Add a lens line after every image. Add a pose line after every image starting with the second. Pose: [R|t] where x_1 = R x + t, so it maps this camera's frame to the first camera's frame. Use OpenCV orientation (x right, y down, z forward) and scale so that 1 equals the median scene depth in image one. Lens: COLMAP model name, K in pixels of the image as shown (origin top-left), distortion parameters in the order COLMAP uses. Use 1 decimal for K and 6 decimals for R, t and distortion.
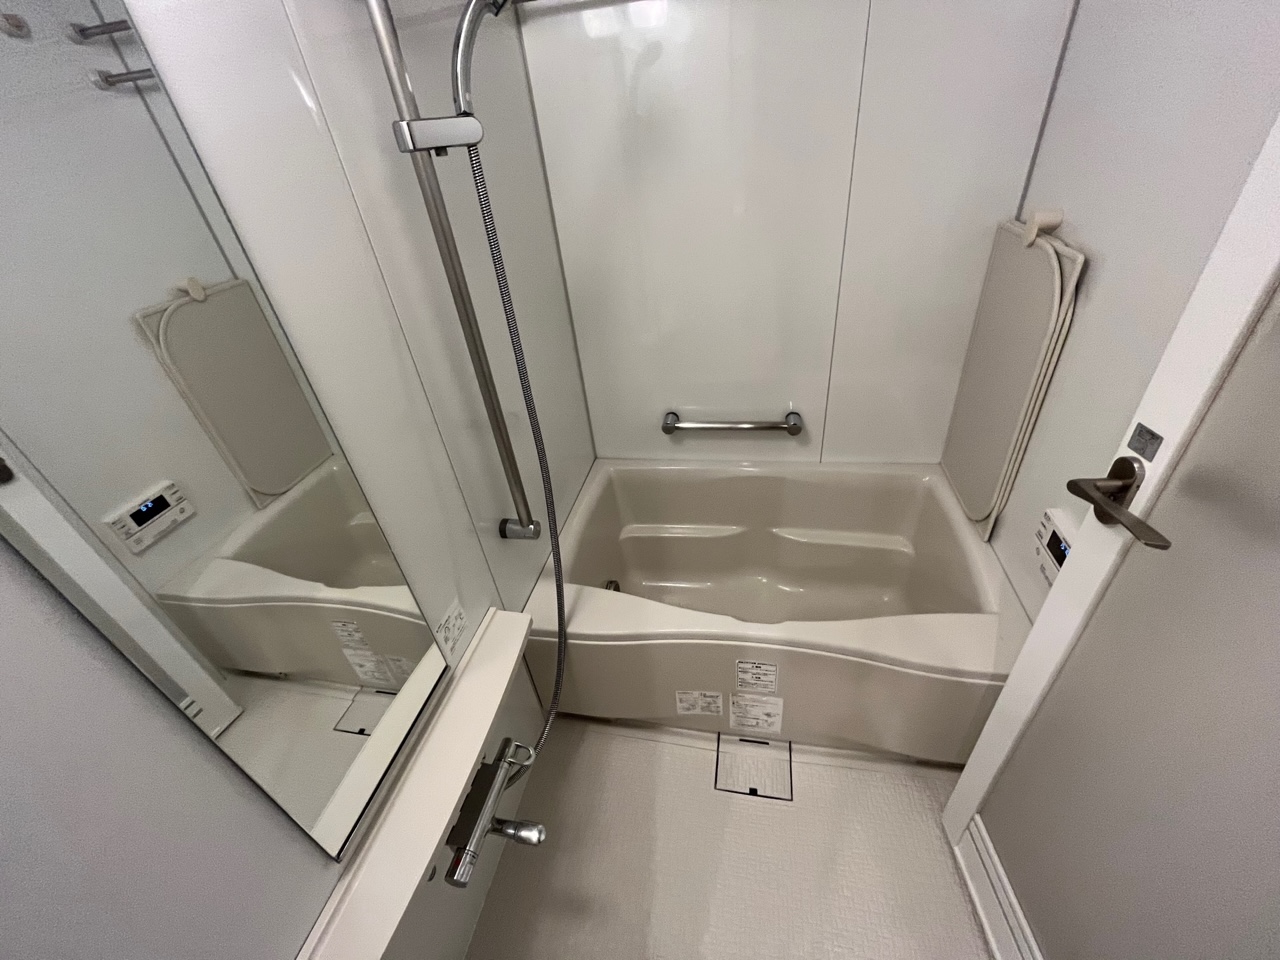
lens RADIAL K [[522.0, 0, 631.6], [0, 522.0, 473.8], [0, 0, 1]] dist [-0.002247, -0.000144]
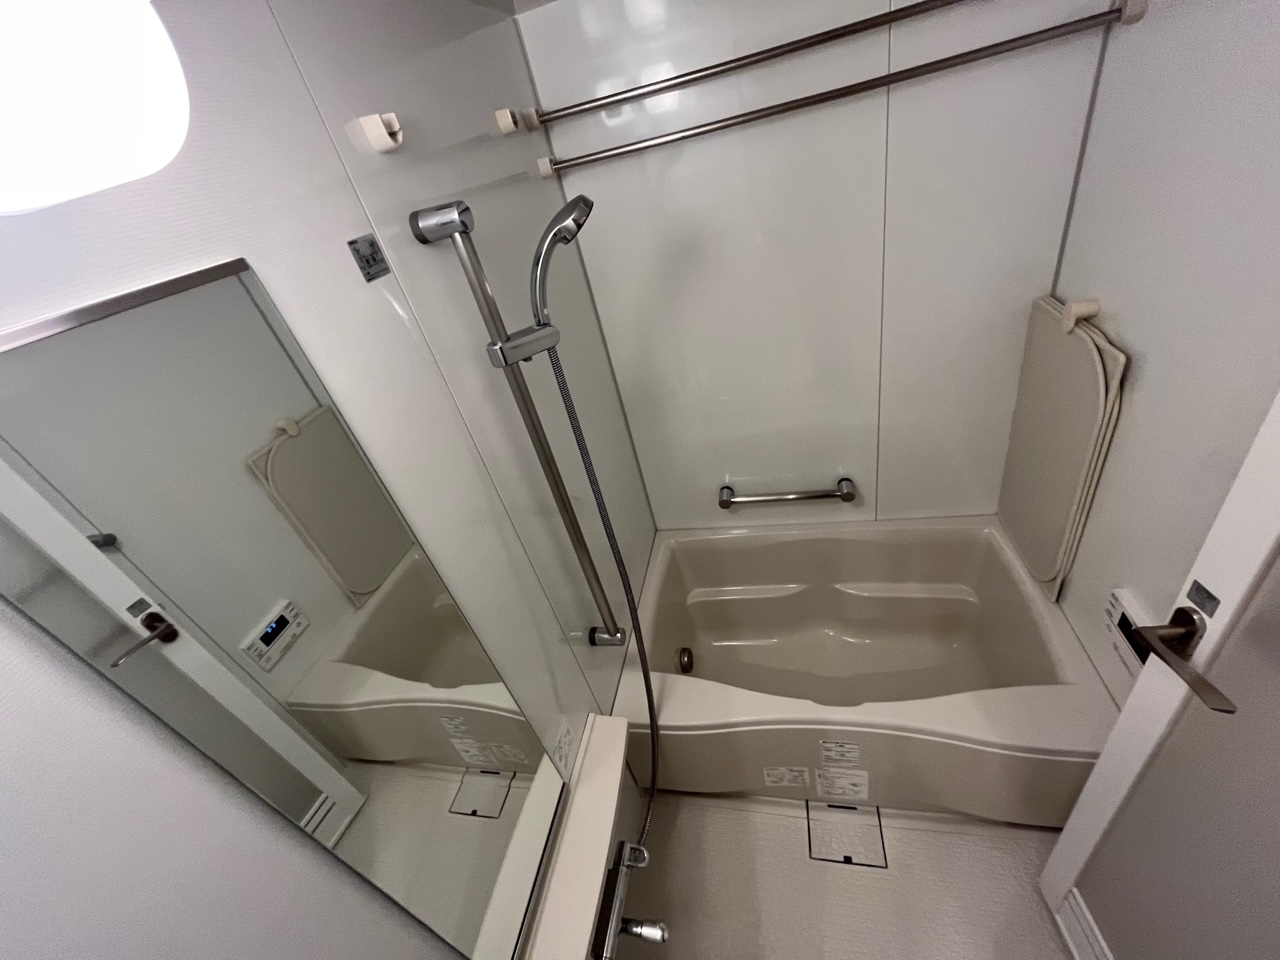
lens RADIAL K [[522.0, 0, 631.0], [0, 522.0, 473.5], [0, 0, 1]] dist [-0.002247, -0.000144]
pose [[0.992413, -0.100779, -0.070434, -0.046810], [0.100329, 0.994905, -0.009911, -0.193856], [0.071074, 0.002769, 0.997467, -0.079866]]
